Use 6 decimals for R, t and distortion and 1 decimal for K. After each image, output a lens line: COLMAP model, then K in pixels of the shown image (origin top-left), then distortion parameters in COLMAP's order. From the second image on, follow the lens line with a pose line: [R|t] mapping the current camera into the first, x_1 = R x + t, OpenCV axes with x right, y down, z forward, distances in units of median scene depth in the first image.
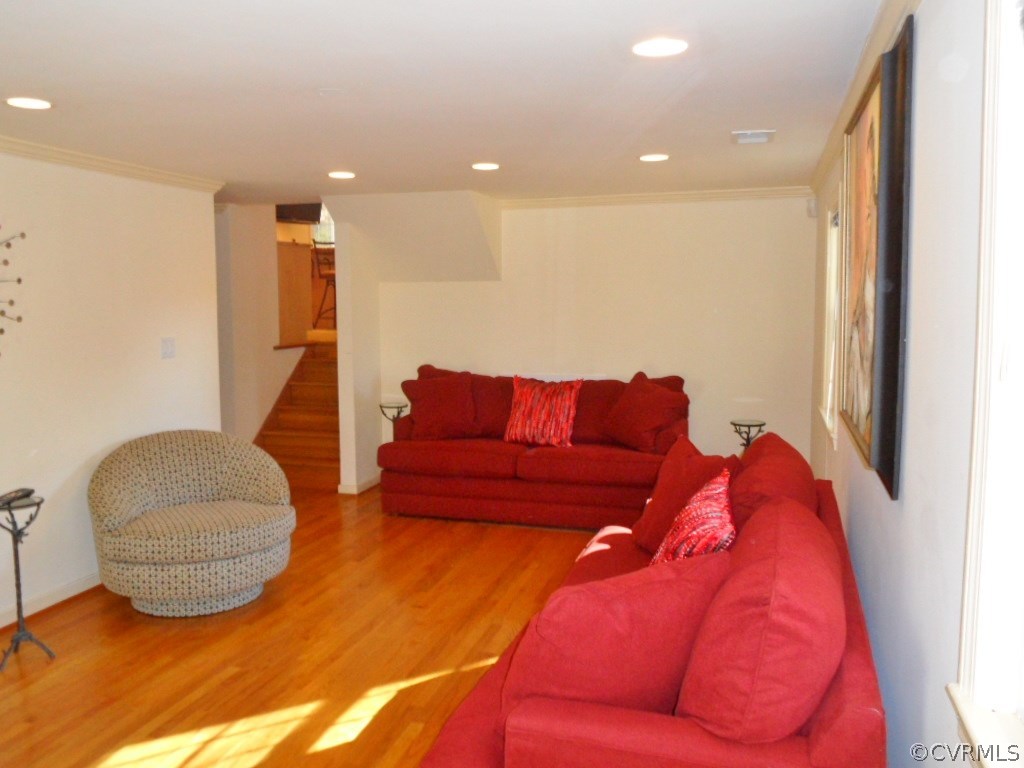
lens RADIAL K [[849.0, 0, 517.0], [0, 849.0, 388.8], [0, 0, 1]] dist [0.008370, -0.006341]
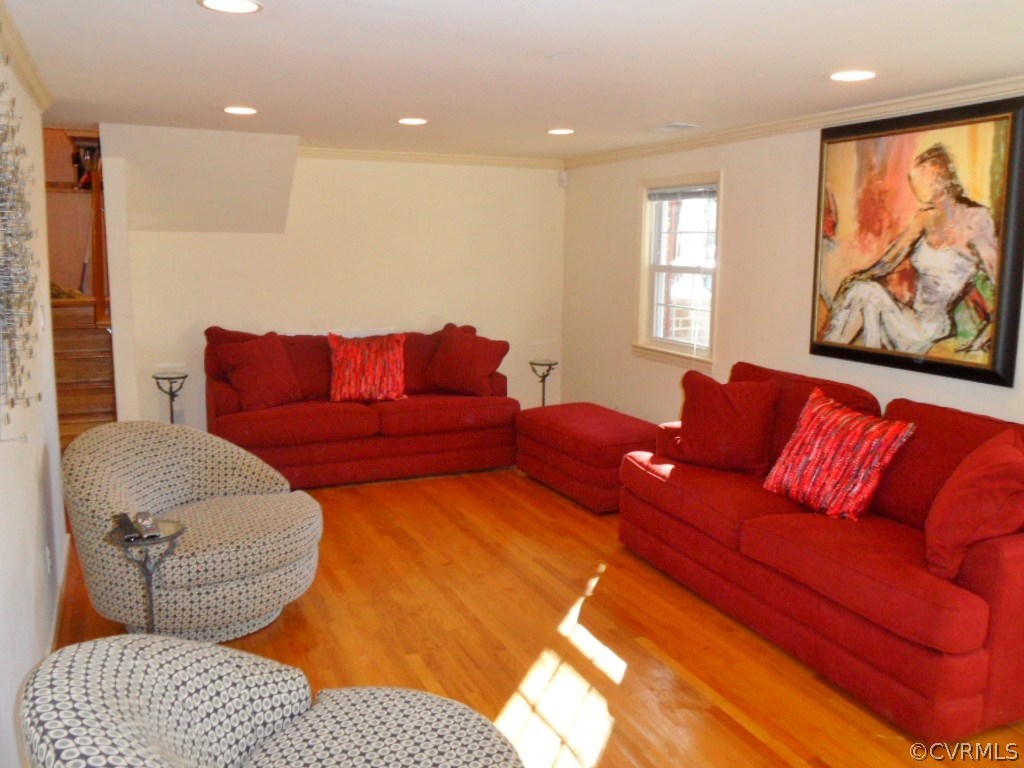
lens RADIAL K [[849.0, 0, 516.0], [0, 849.0, 376.9], [0, 0, 1]] dist [0.008370, -0.006341]
pose [[0.760280, -0.090326, 0.643285, -0.502018], [0.059414, 0.995804, 0.069605, -0.022675], [-0.646873, -0.014699, 0.762456, 0.130362]]
